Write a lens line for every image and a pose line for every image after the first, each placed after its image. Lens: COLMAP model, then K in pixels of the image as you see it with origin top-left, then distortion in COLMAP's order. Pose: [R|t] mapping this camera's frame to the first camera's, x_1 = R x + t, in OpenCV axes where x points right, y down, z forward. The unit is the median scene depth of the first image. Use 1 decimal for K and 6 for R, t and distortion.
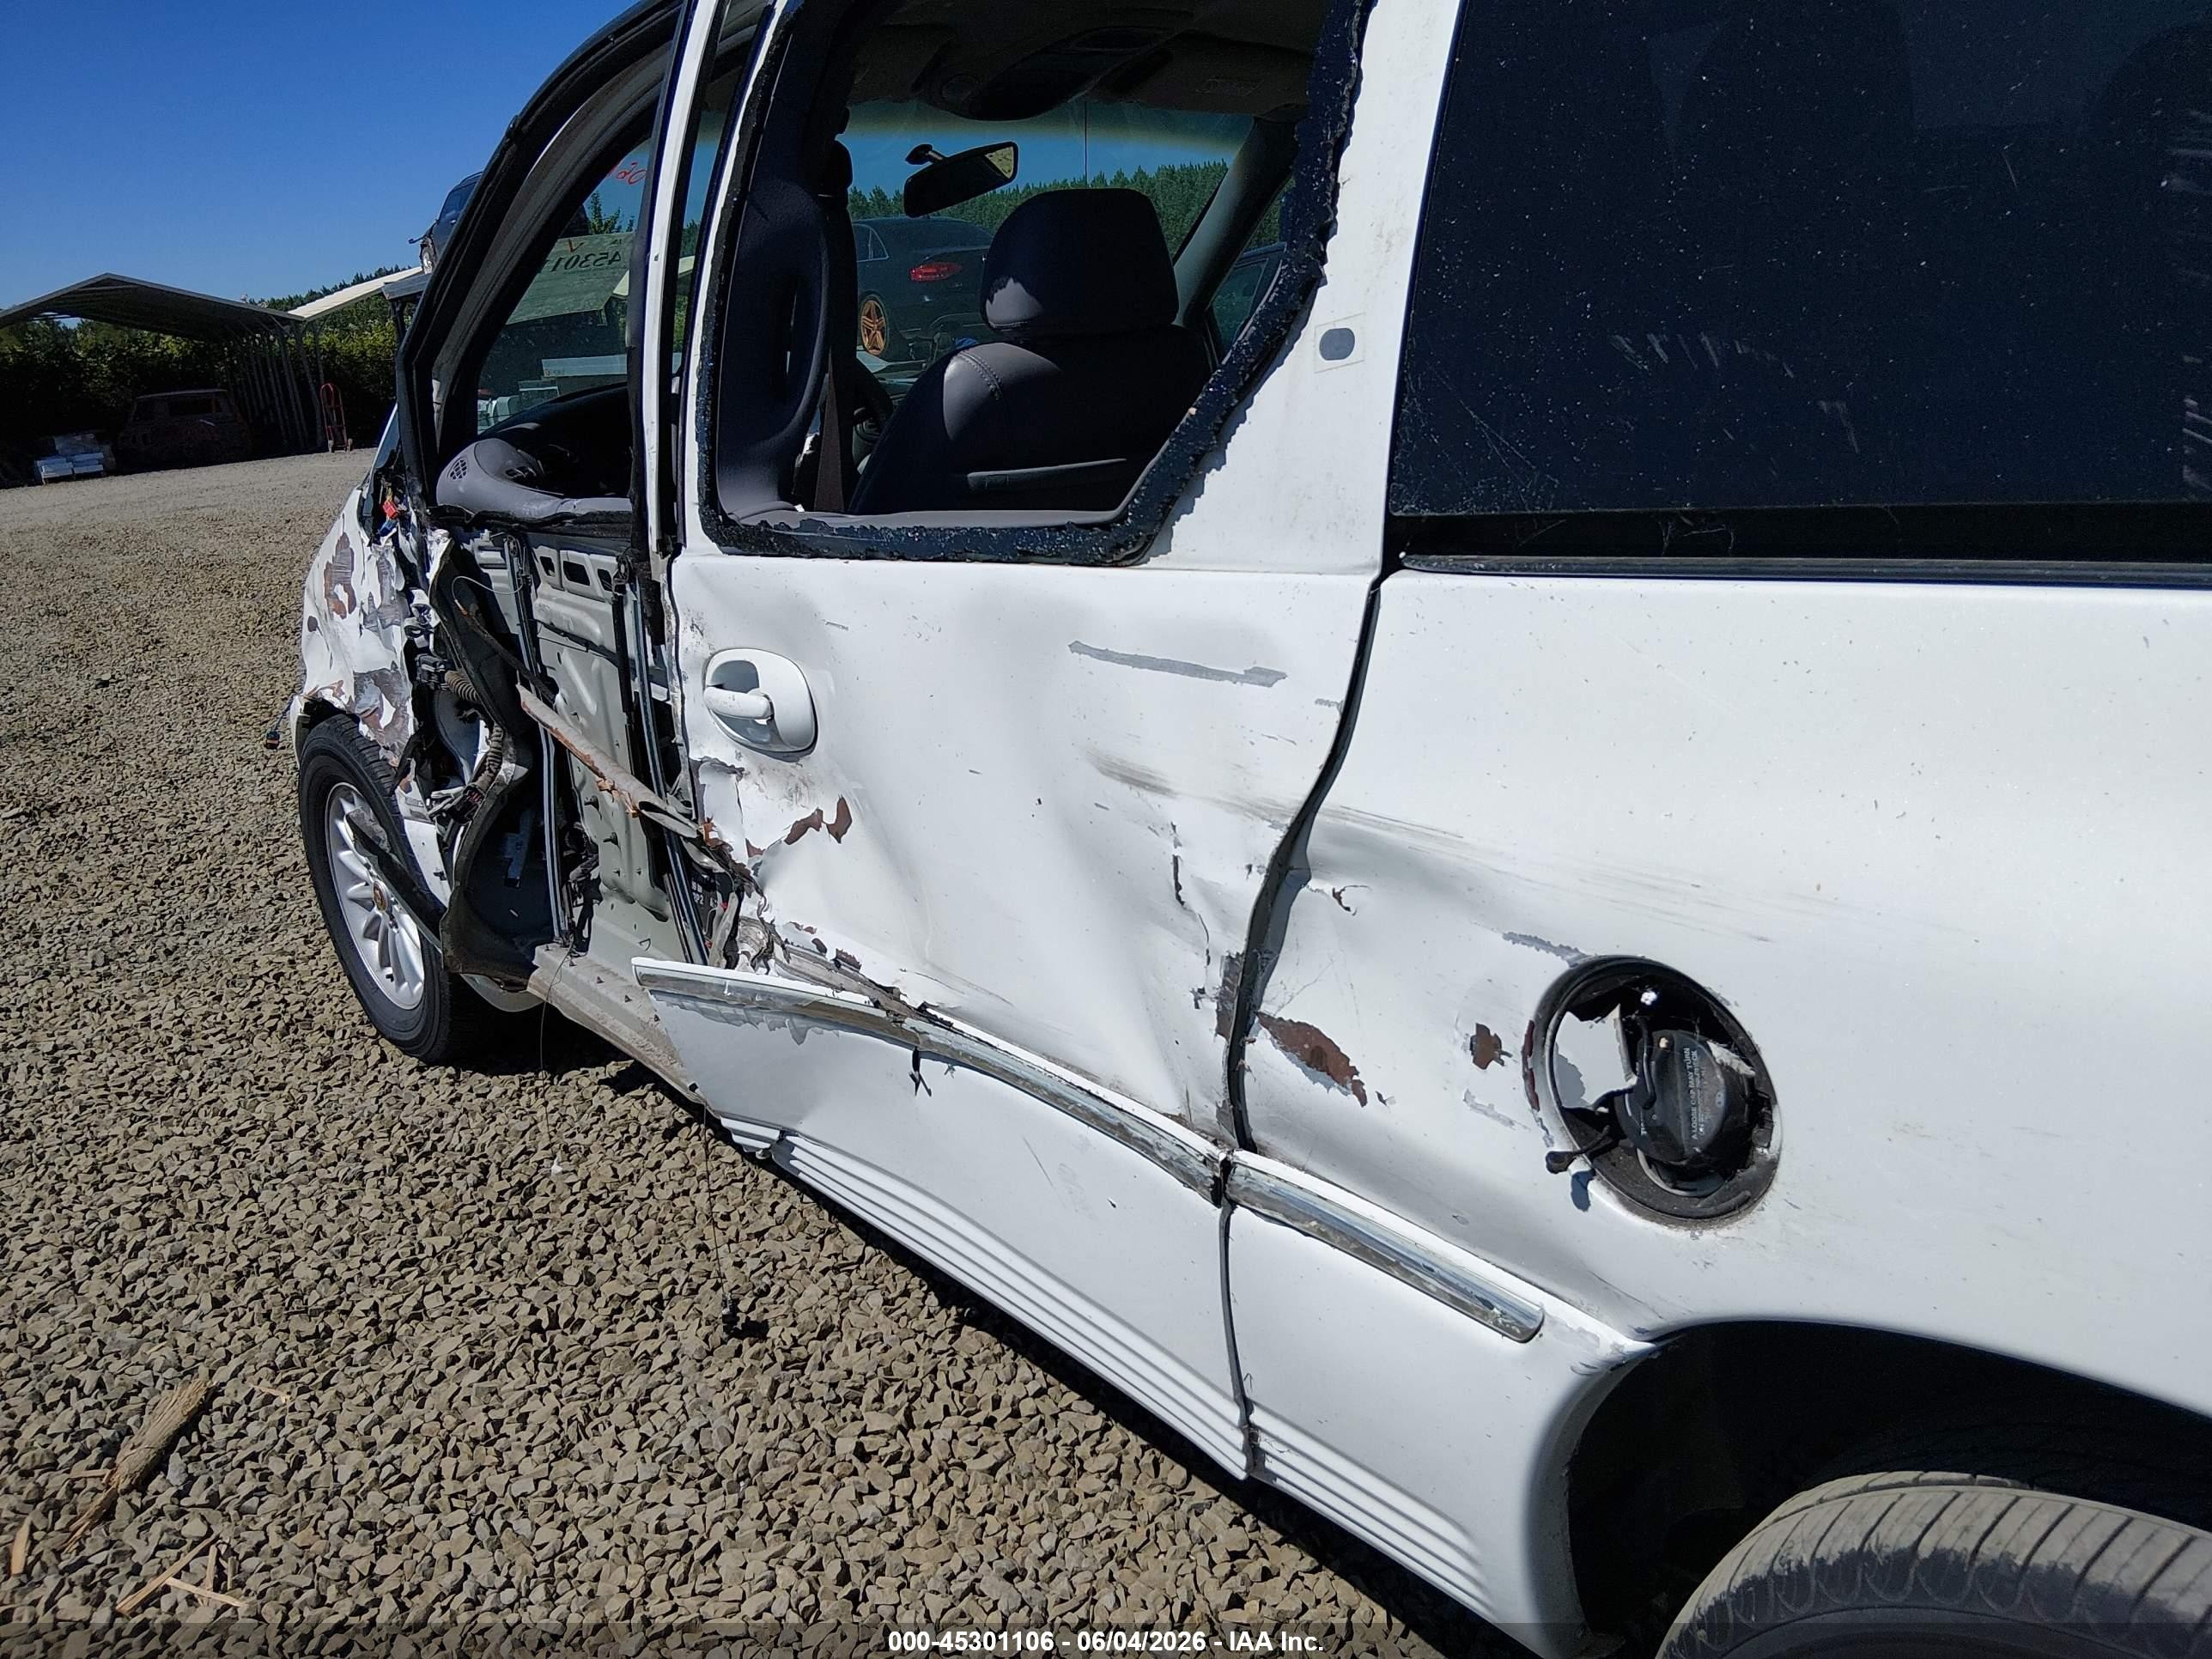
lens RADIAL K [[1653.8, 0, 1096.5], [0, 1653.8, 835.2], [0, 0, 1]] dist [0.133140, -0.252776]
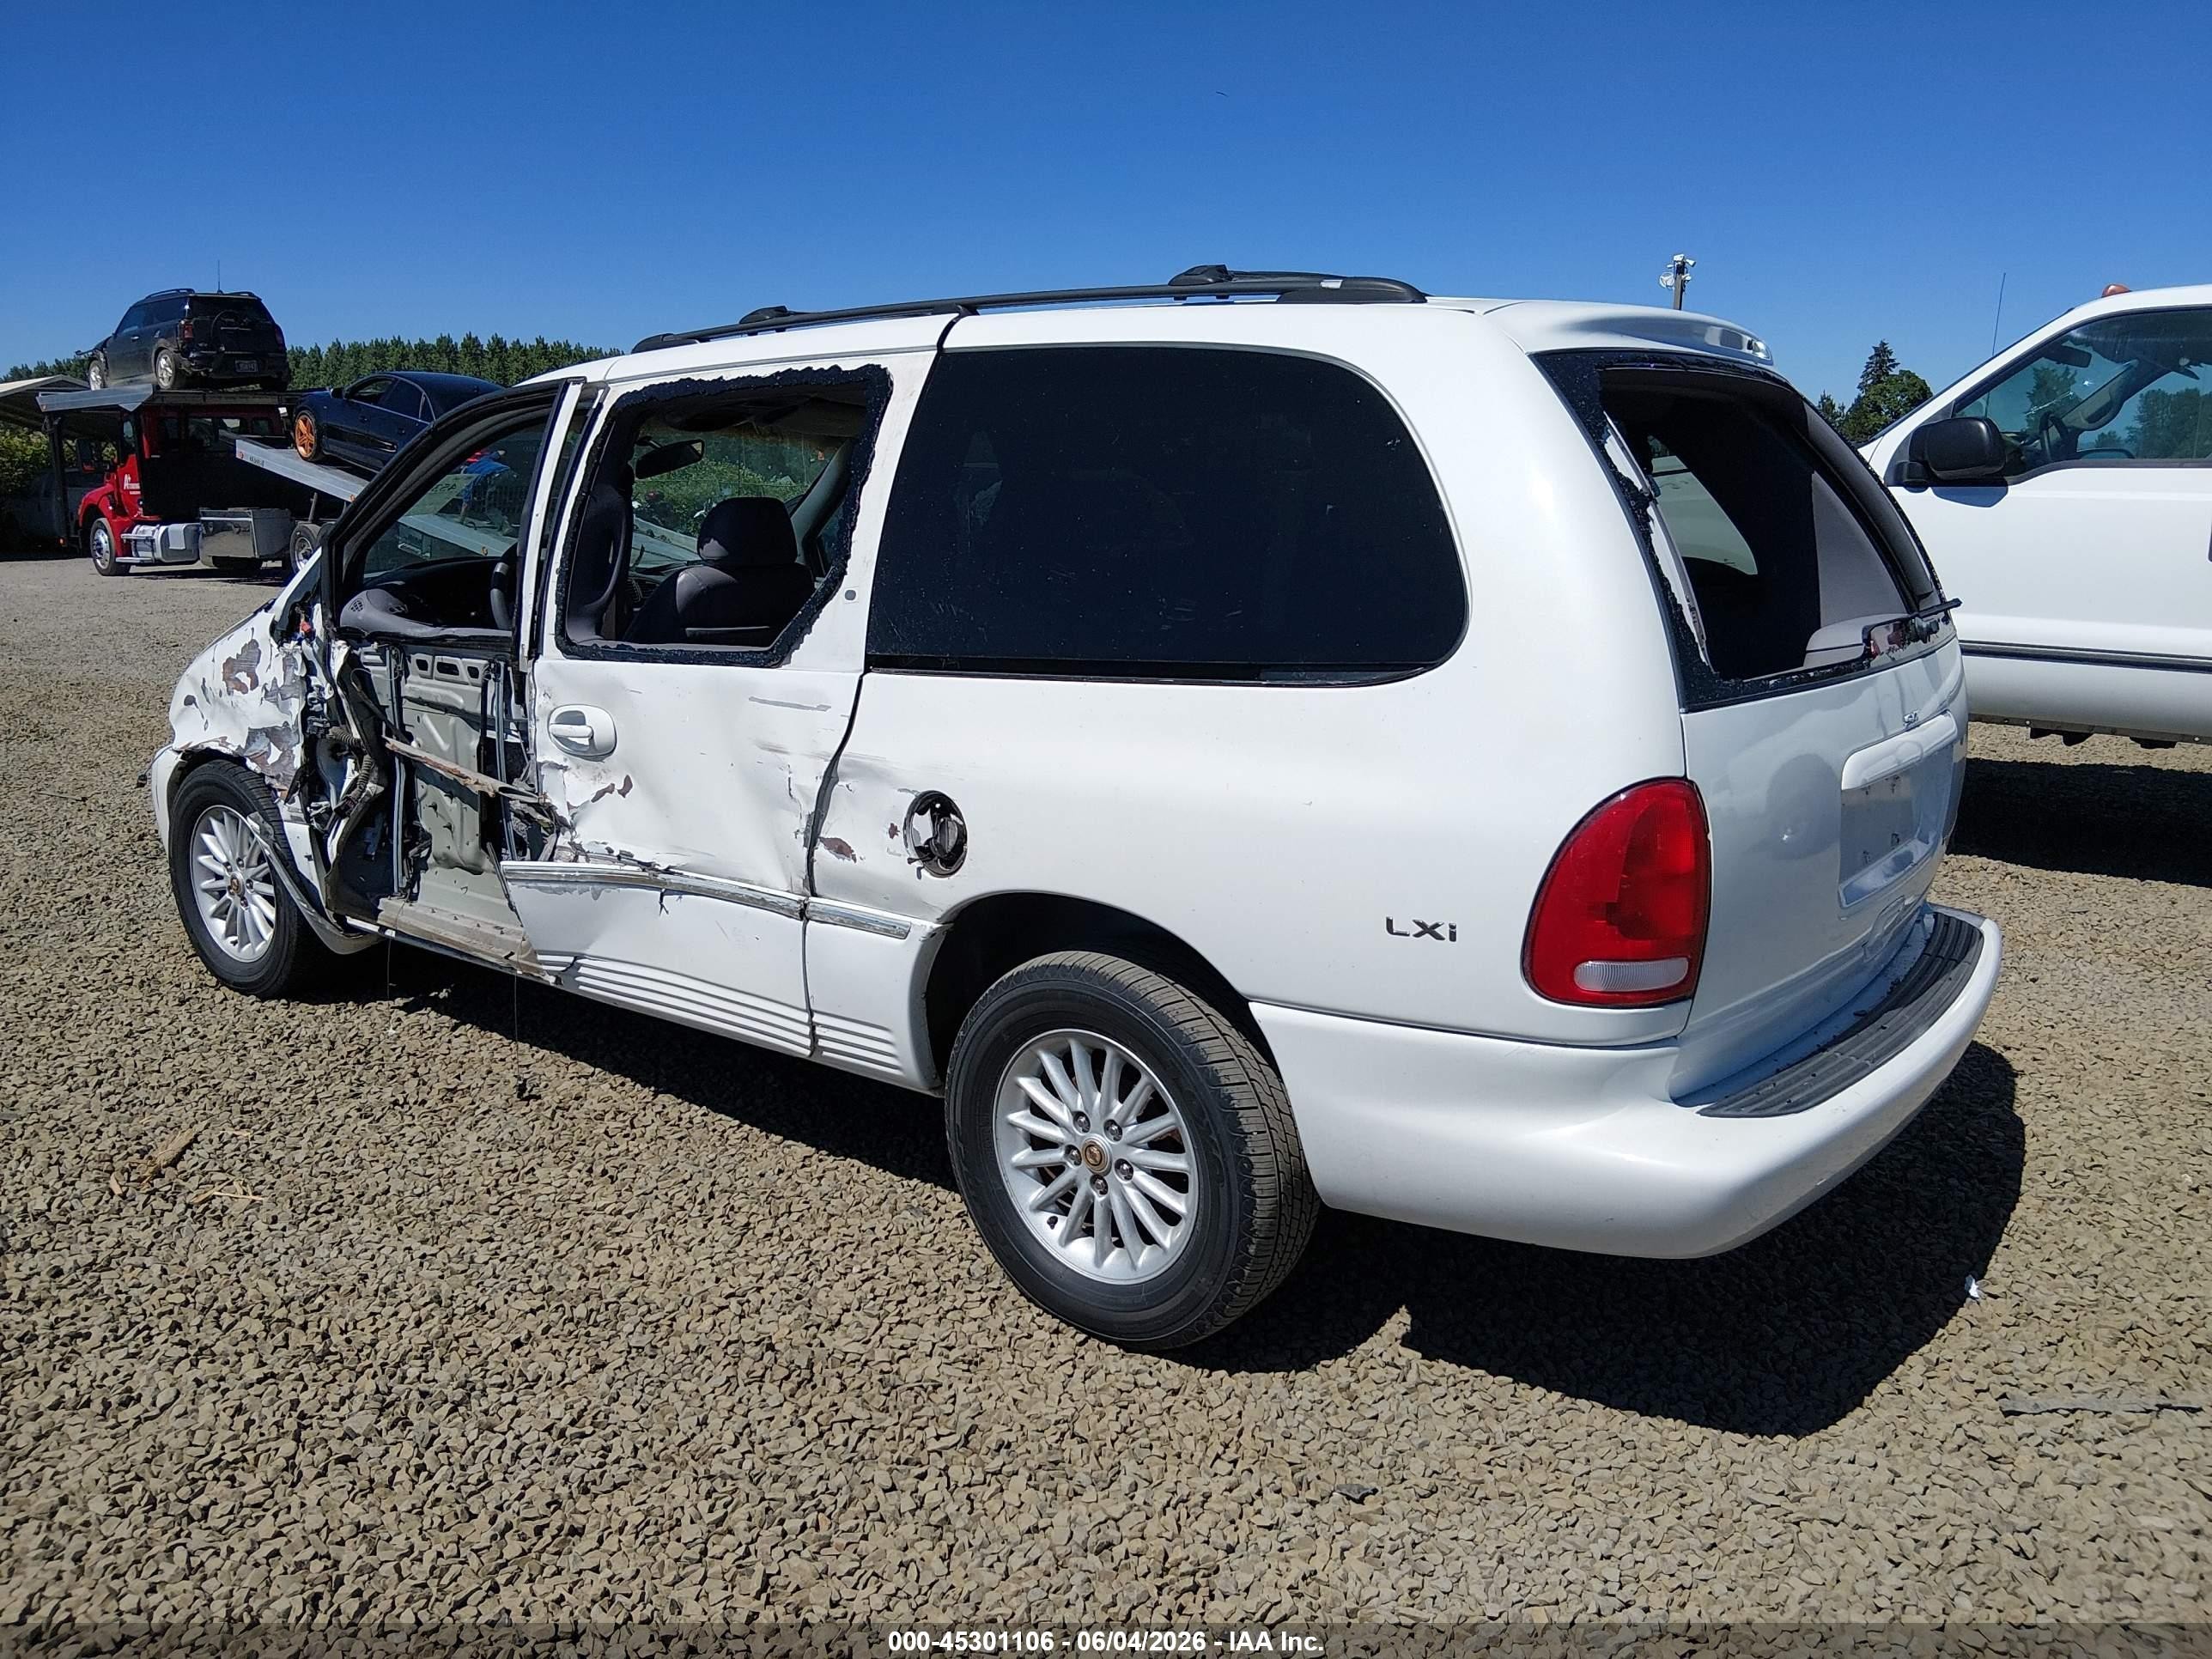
lens RADIAL K [[1653.8, 0, 1096.5], [0, 1653.8, 835.2], [0, 0, 1]] dist [0.133140, -0.252776]
pose [[0.973965, 0.035987, 0.223825, -0.043099], [-0.013494, 0.994772, -0.101223, 0.245970], [-0.226297, 0.095568, 0.969359, -1.118537]]
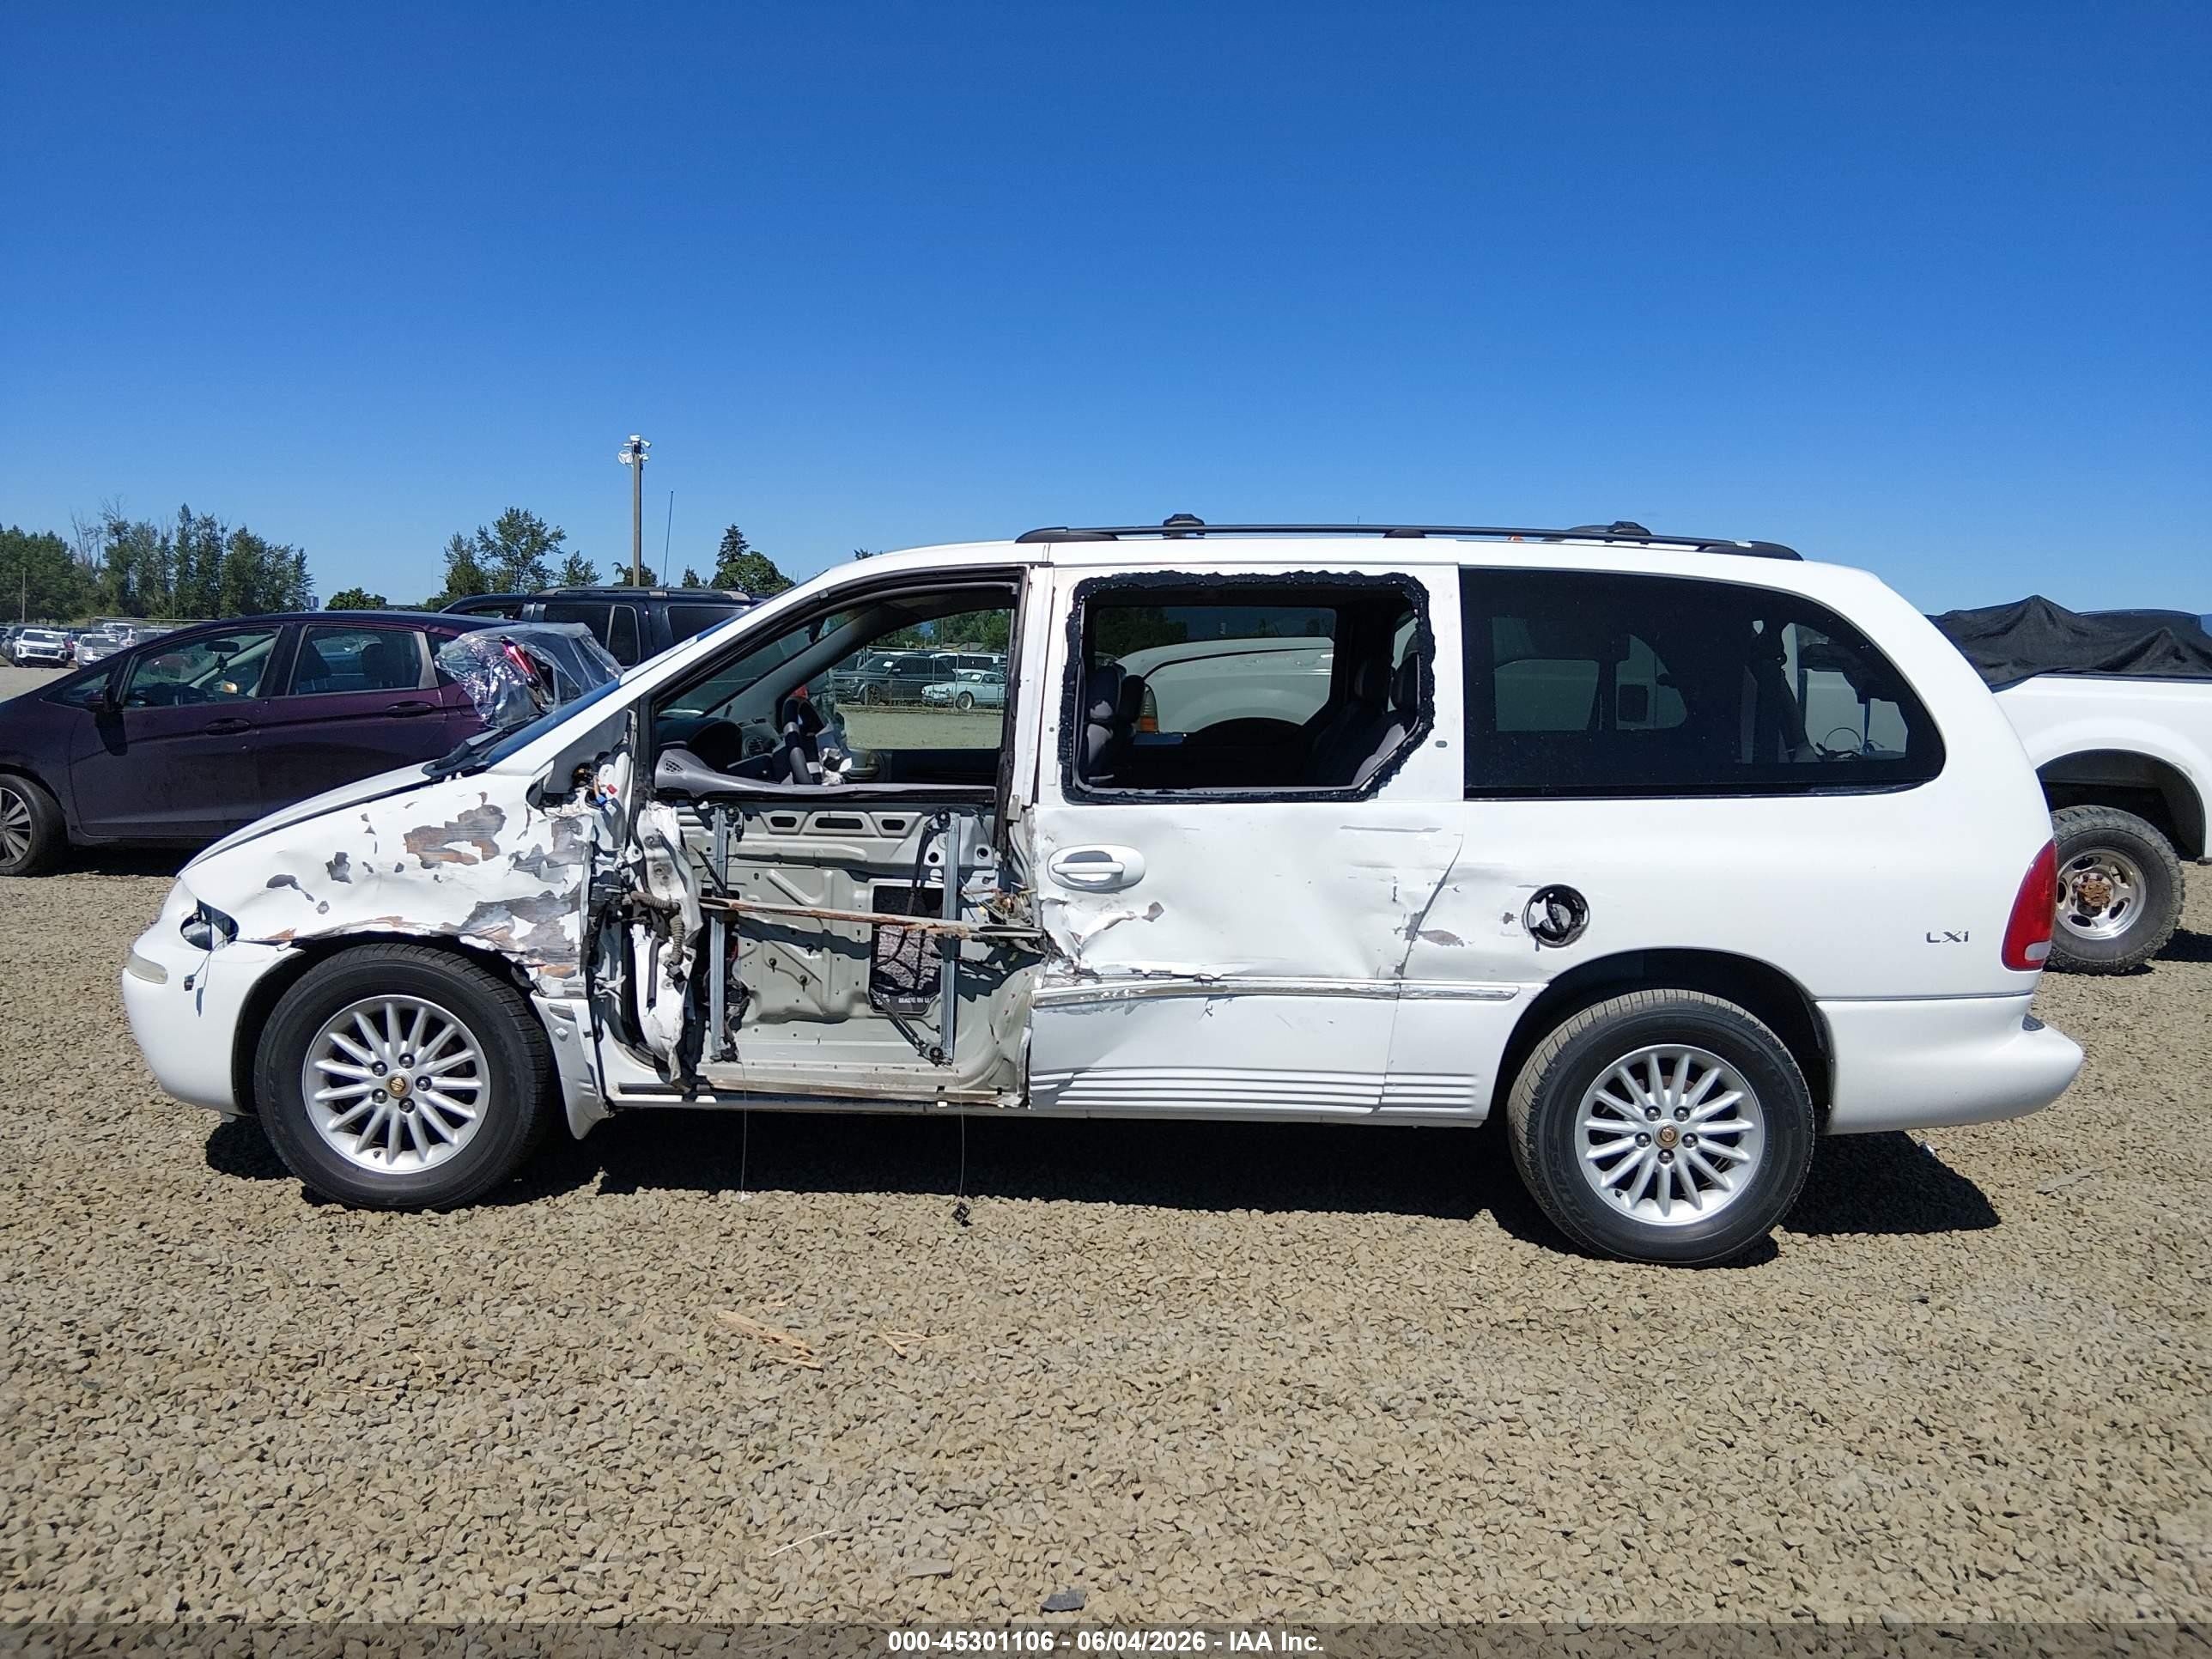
lens RADIAL K [[1653.8, 0, 1096.5], [0, 1653.8, 835.2], [0, 0, 1]] dist [0.133140, -0.252776]
pose [[0.654535, 0.019790, 0.755773, -1.952469], [0.144026, 0.978086, -0.150345, 0.222642], [-0.742186, 0.207257, 0.637342, -0.482945]]
